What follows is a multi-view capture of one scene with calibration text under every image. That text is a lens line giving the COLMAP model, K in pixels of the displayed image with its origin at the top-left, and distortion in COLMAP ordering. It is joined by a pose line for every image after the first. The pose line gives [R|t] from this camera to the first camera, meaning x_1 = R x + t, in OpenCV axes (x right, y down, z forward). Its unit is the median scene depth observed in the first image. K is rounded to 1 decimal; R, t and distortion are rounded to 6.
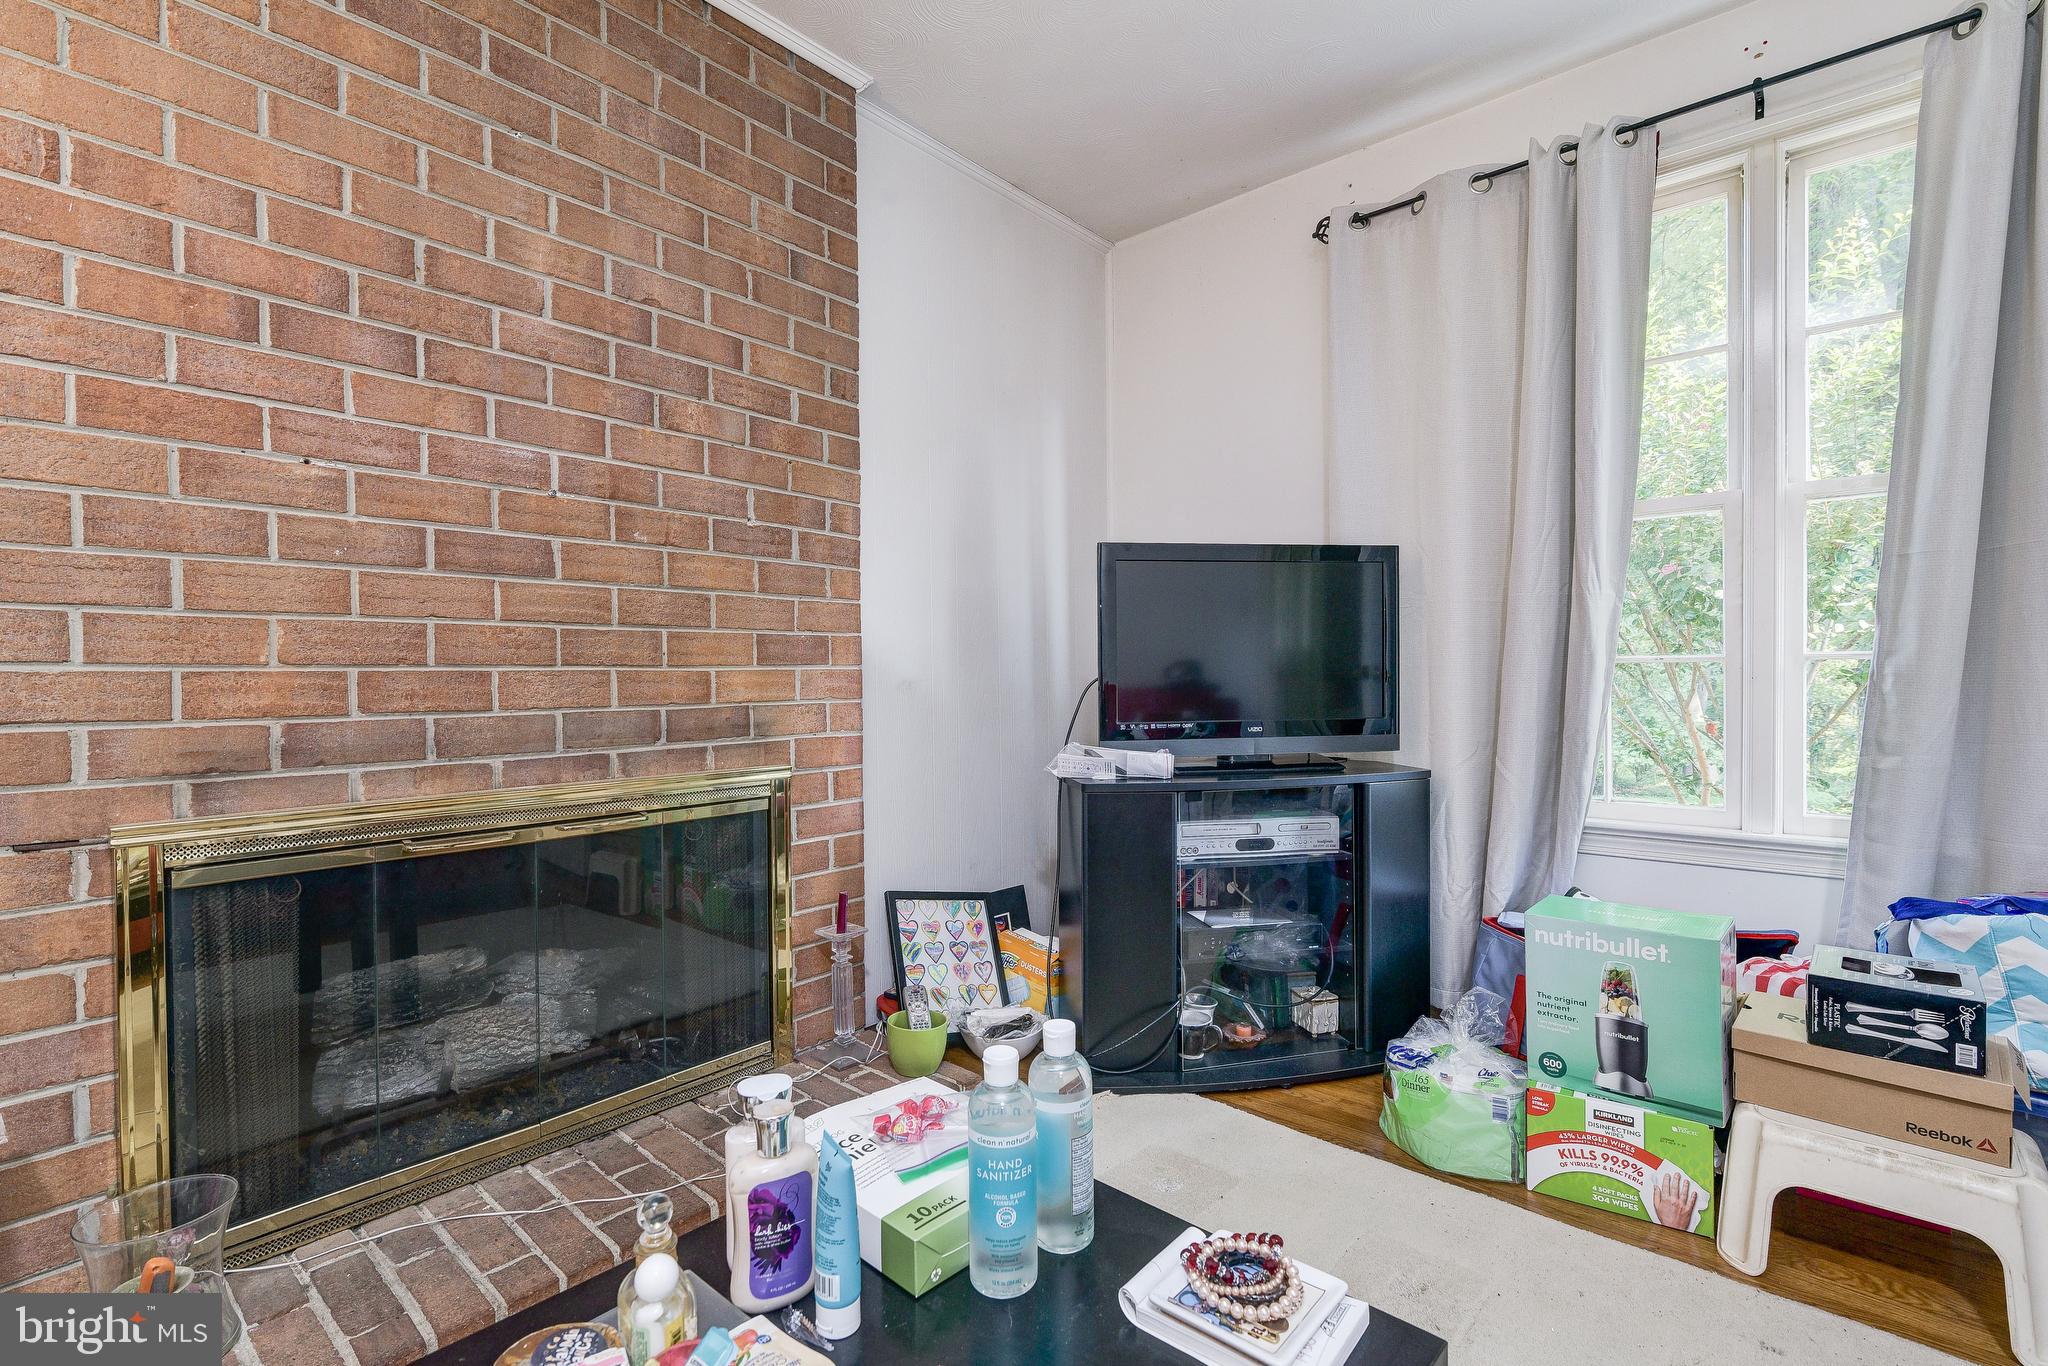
lens RADIAL K [[935.2, 0, 1031.3], [0, 935.2, 685.3], [0, 0, 1]] dist [-0.004520, 0.001319]
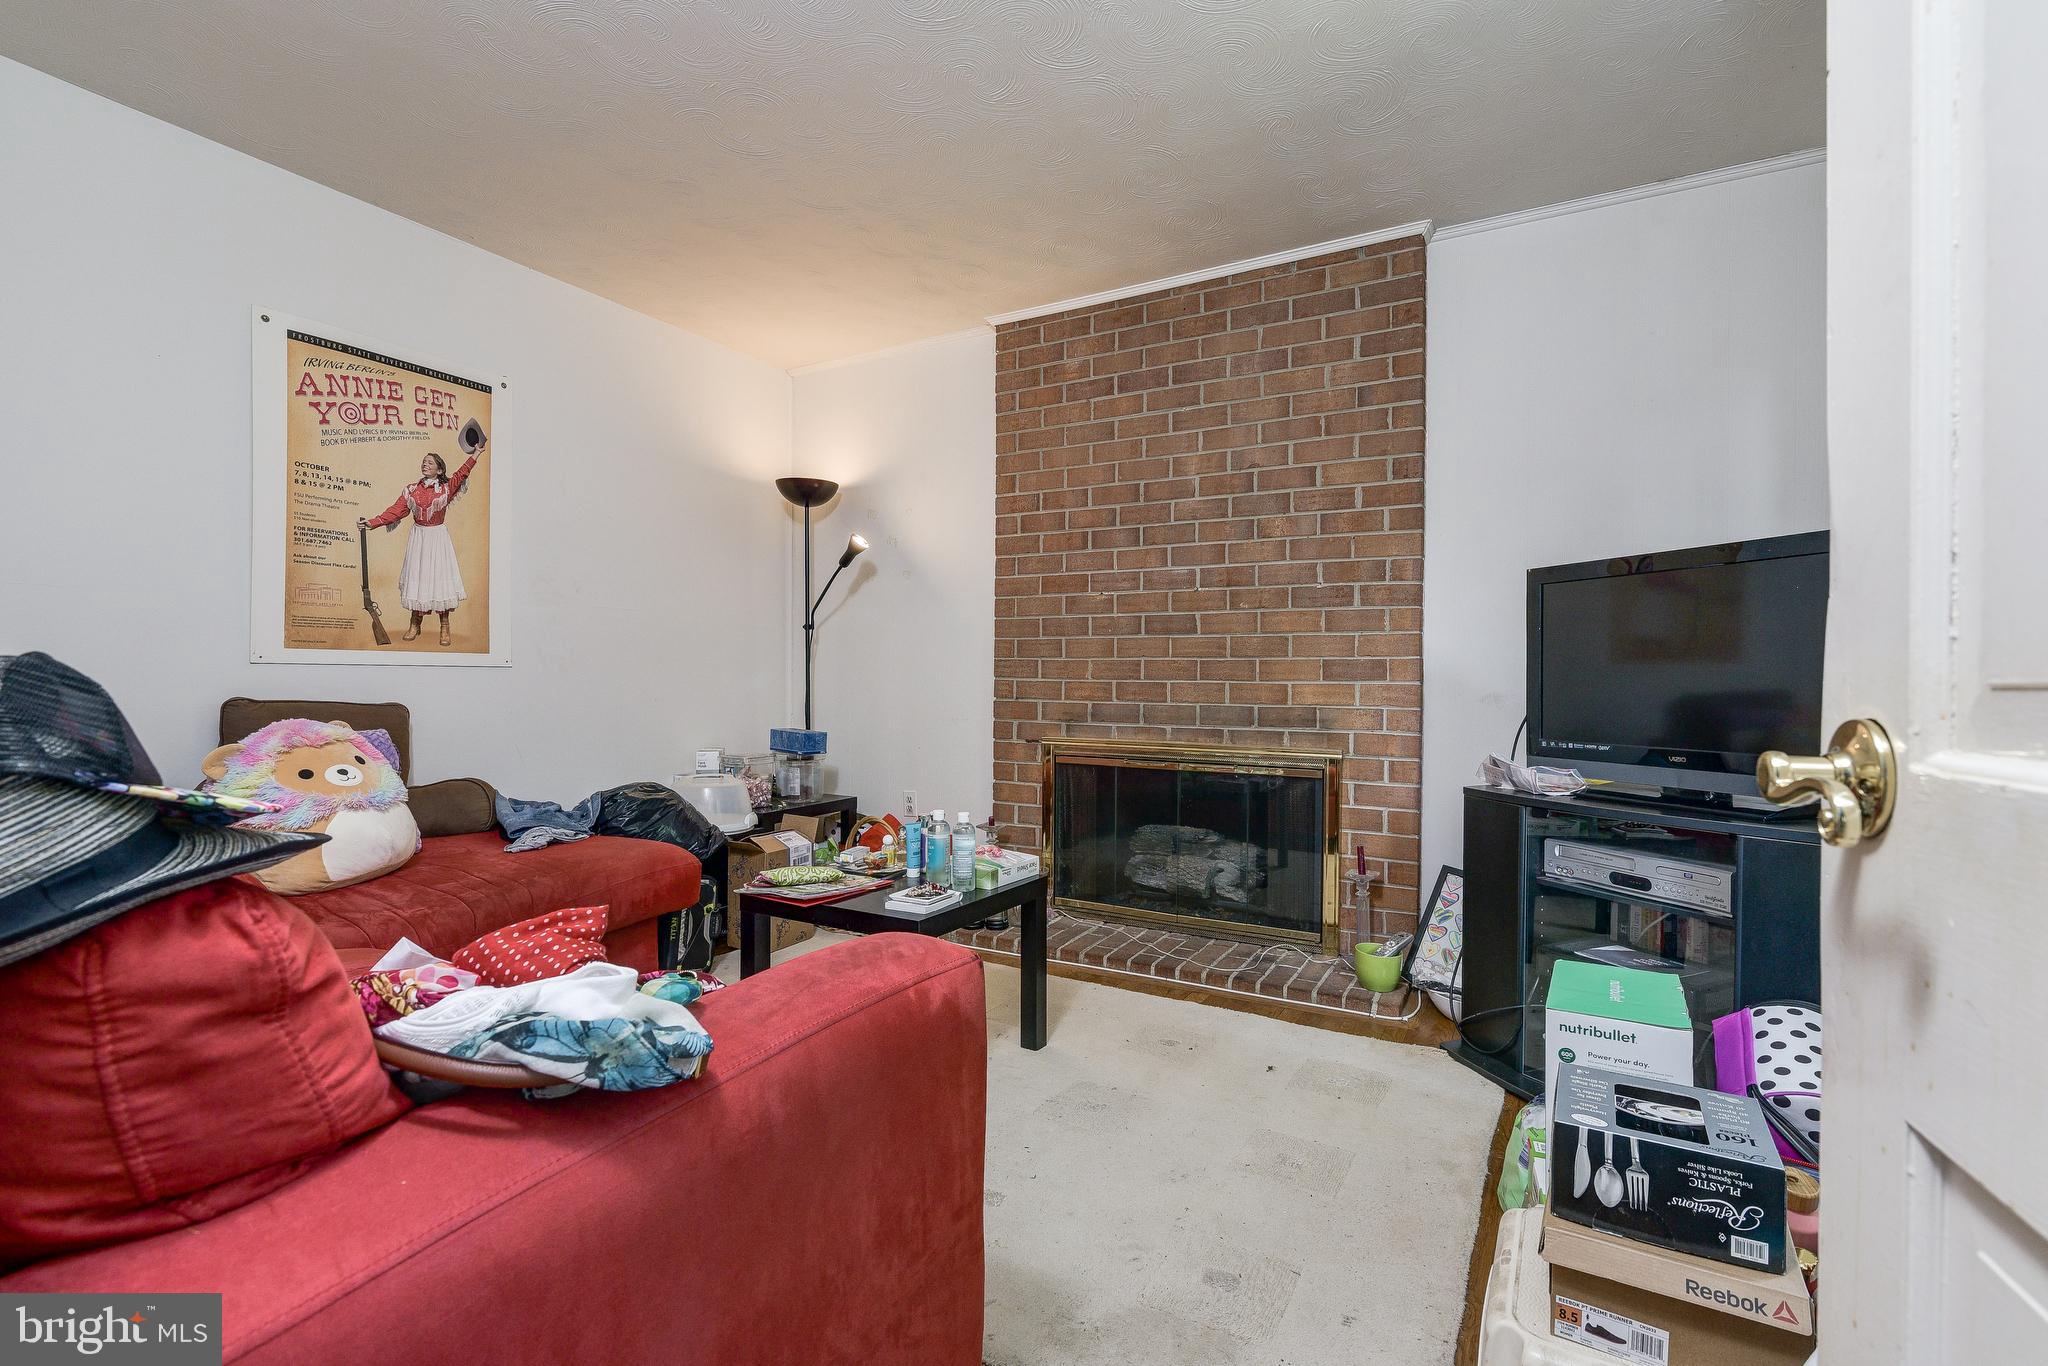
lens RADIAL K [[935.2, 0, 1032.4], [0, 935.2, 676.9], [0, 0, 1]] dist [-0.004520, 0.001319]
pose [[0.207535, 0.009687, -0.978180, 1.080319], [-0.022310, 0.999738, 0.005167, -0.024832], [0.977973, 0.020751, 0.207697, 0.241061]]
